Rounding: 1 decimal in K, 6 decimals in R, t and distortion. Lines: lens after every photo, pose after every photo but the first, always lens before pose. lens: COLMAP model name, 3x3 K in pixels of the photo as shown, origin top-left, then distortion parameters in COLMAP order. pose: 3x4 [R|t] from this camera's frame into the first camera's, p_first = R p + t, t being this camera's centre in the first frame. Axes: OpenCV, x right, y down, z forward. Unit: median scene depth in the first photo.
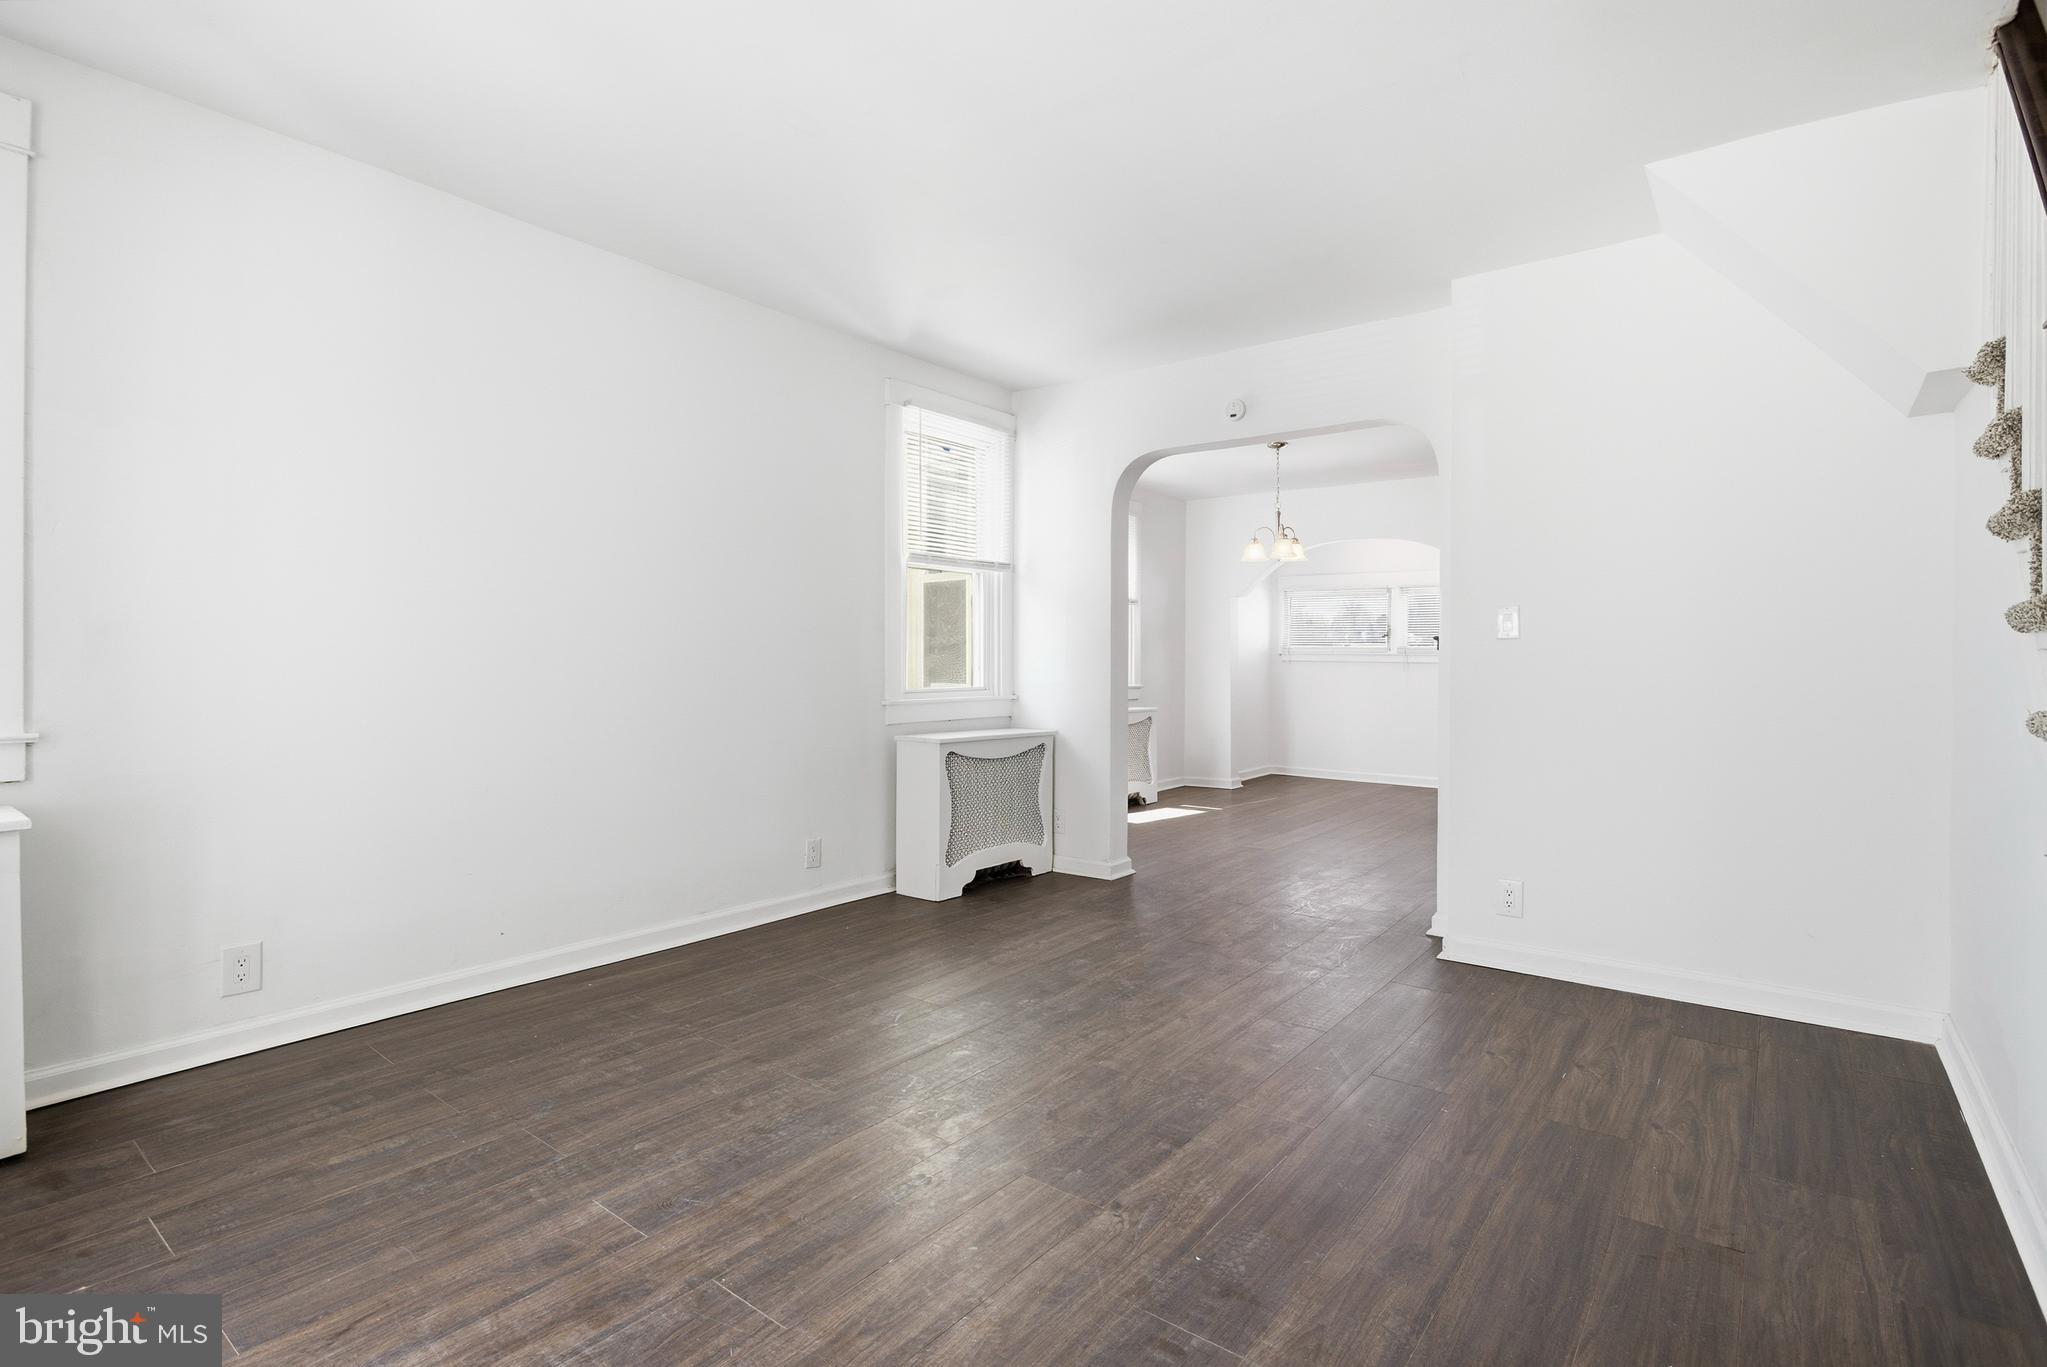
lens RADIAL K [[989.3, 0, 1030.4], [0, 989.3, 672.7], [0, 0, 1]] dist [-0.001814, 0.000539]
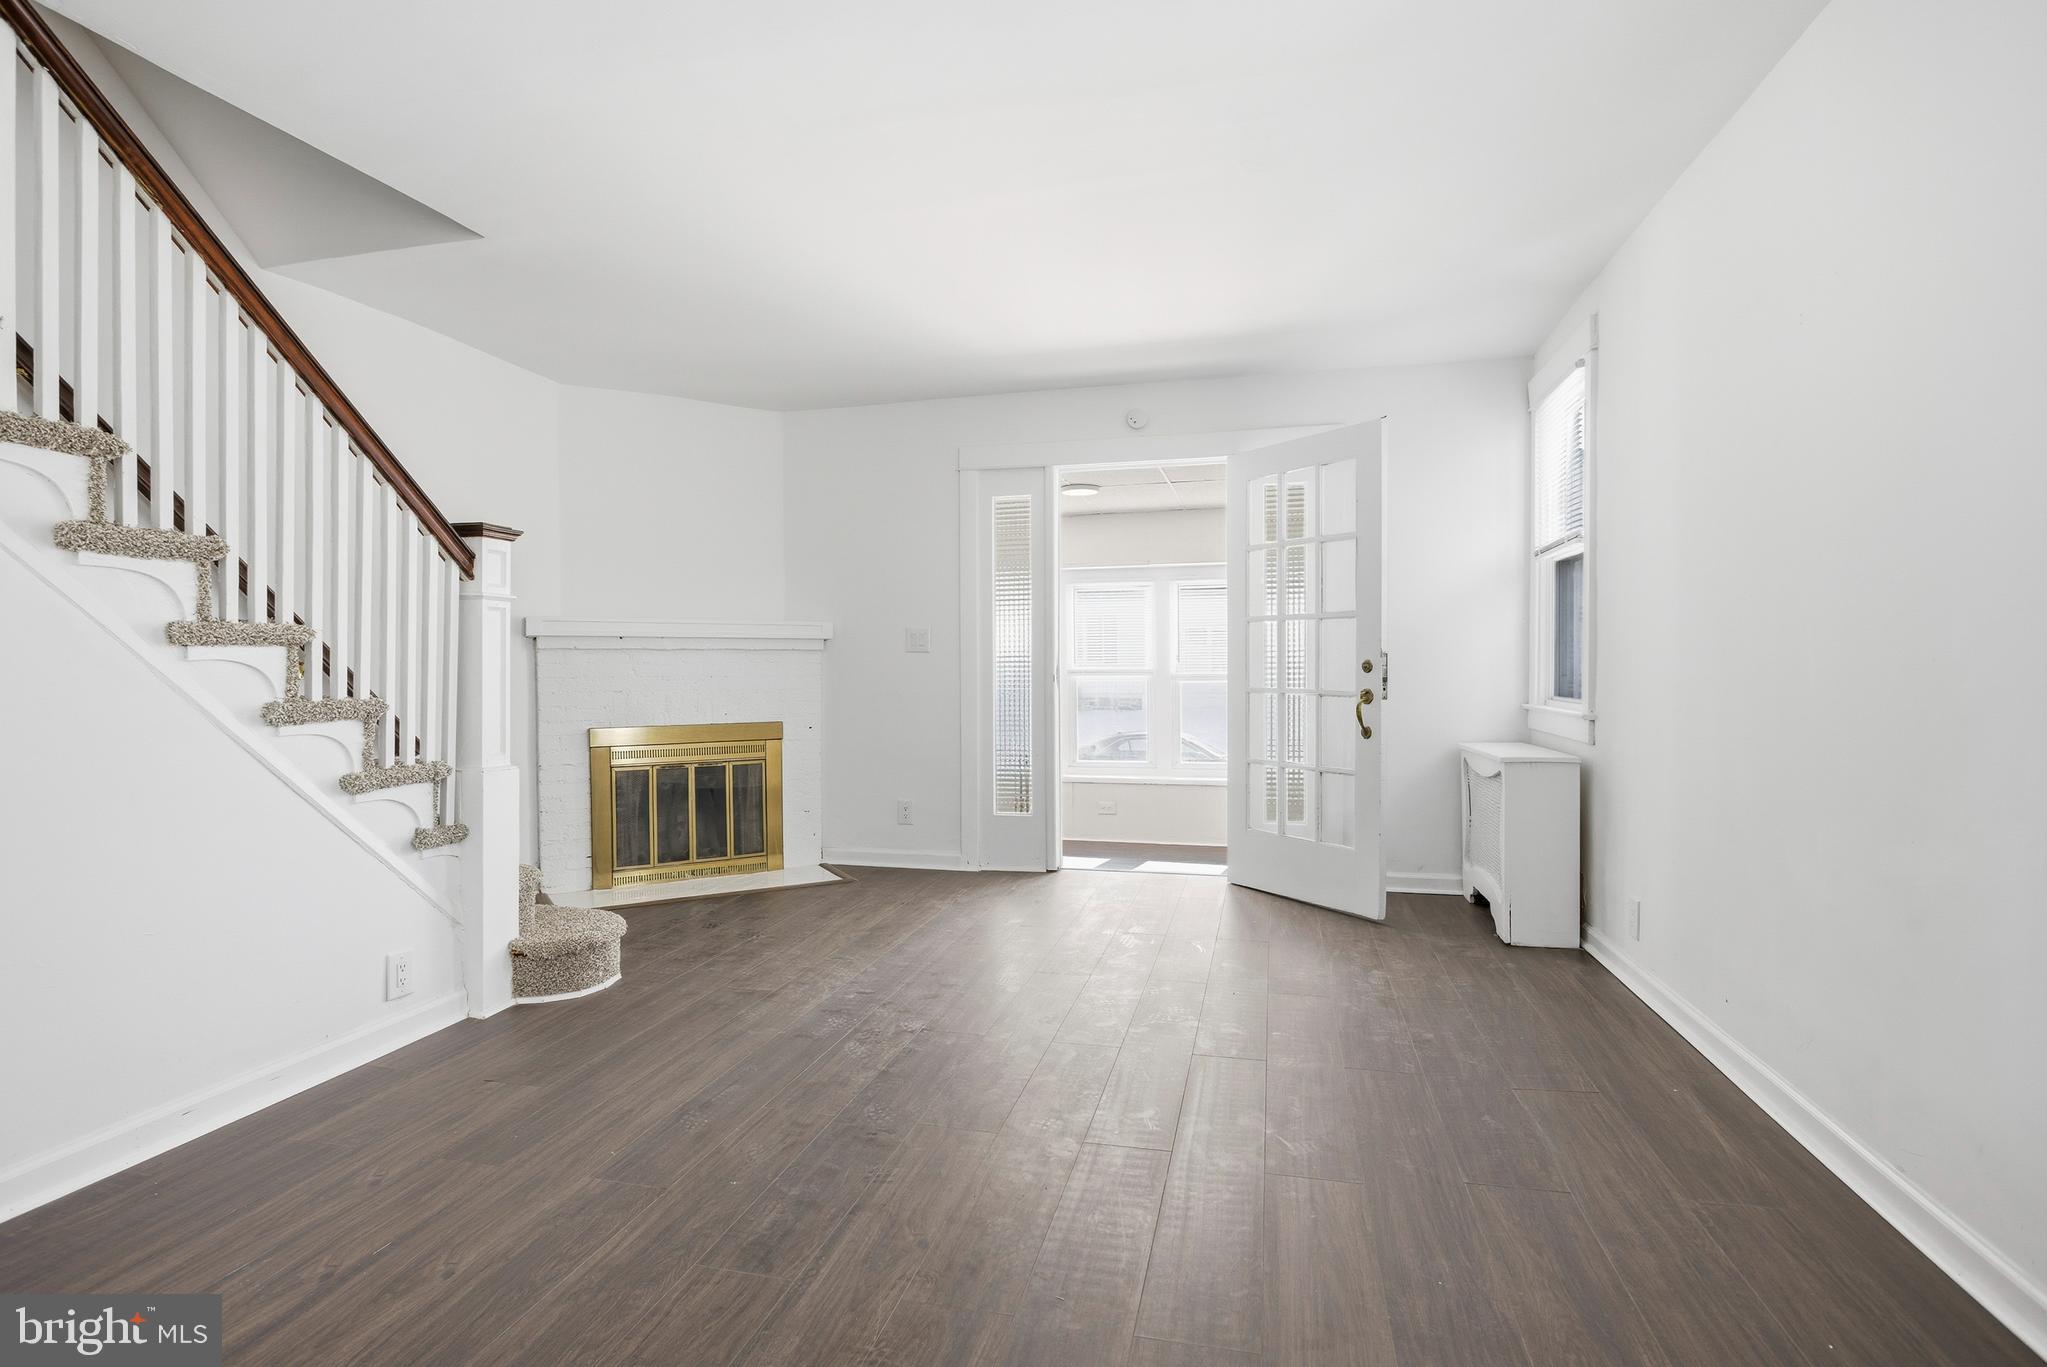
lens RADIAL K [[979.1, 0, 1023.5], [0, 979.1, 683.5], [0, 0, 1]] dist [-0.011743, 0.000583]
pose [[-0.919116, 0.005229, -0.393953, 0.434554], [-0.005296, 0.999658, 0.025625, -0.024373], [0.393952, 0.025639, -0.918773, 2.036328]]
